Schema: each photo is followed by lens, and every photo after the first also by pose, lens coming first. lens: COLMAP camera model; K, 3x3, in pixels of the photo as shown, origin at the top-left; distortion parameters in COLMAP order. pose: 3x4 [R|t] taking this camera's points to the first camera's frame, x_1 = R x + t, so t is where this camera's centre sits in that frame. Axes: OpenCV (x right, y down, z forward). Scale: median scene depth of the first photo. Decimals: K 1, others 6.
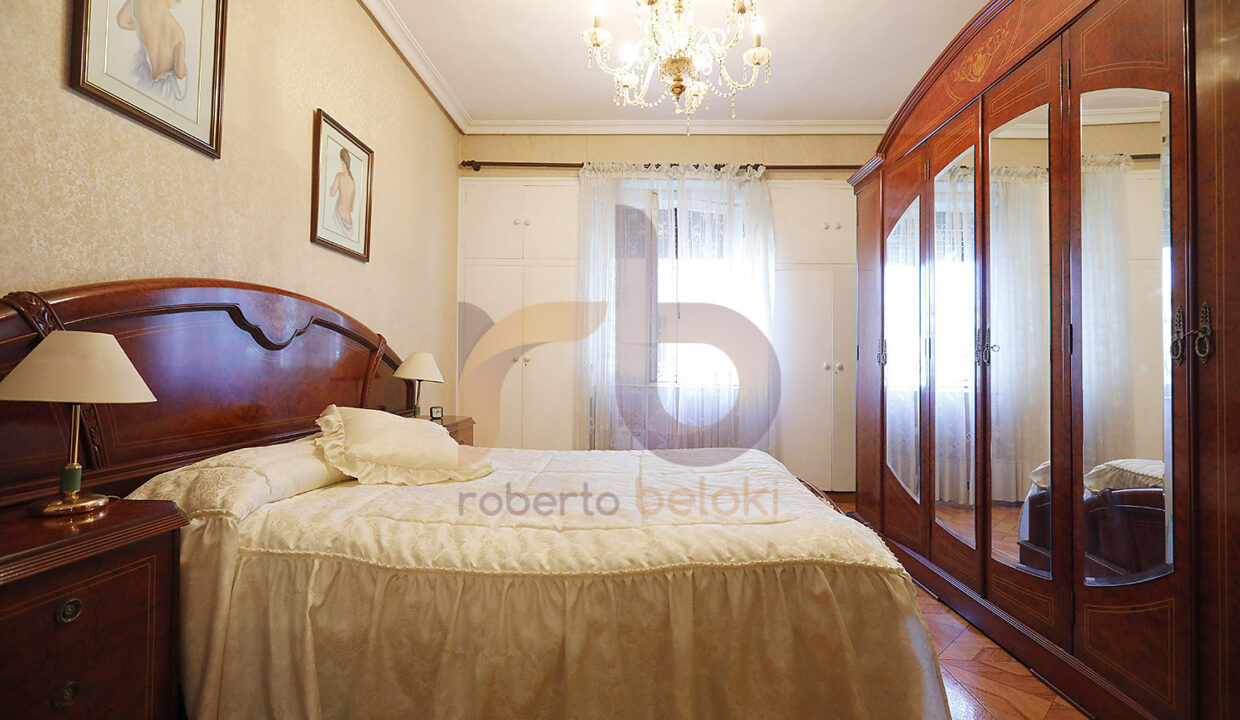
lens RADIAL K [[573.1, 0, 620.8], [0, 573.1, 365.6], [0, 0, 1]] dist [-0.001541, 0.000453]
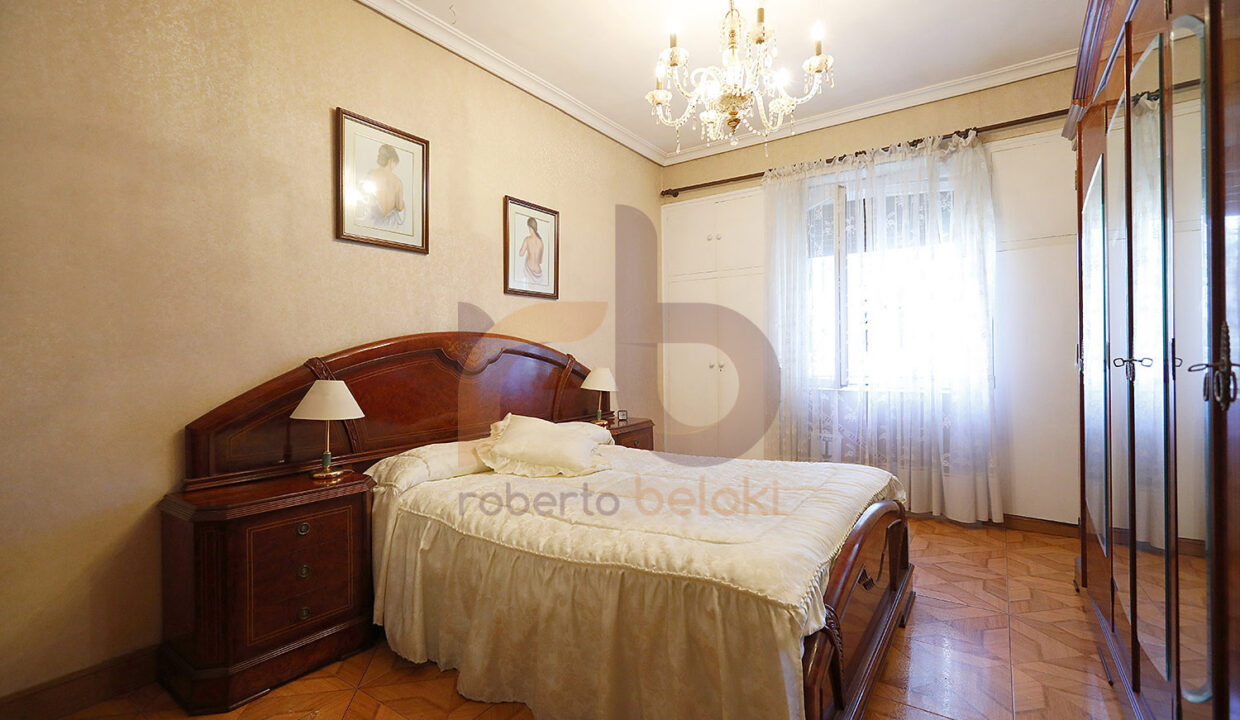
lens RADIAL K [[580.8, 0, 620.0], [0, 580.8, 360.0], [0, 0, 1]] dist [-0.000535, 0.000342]
pose [[0.827993, -0.022750, -0.560277, 0.592742], [0.032834, 0.999429, 0.007940, -0.071884], [0.559777, -0.024971, 0.828267, -0.011988]]
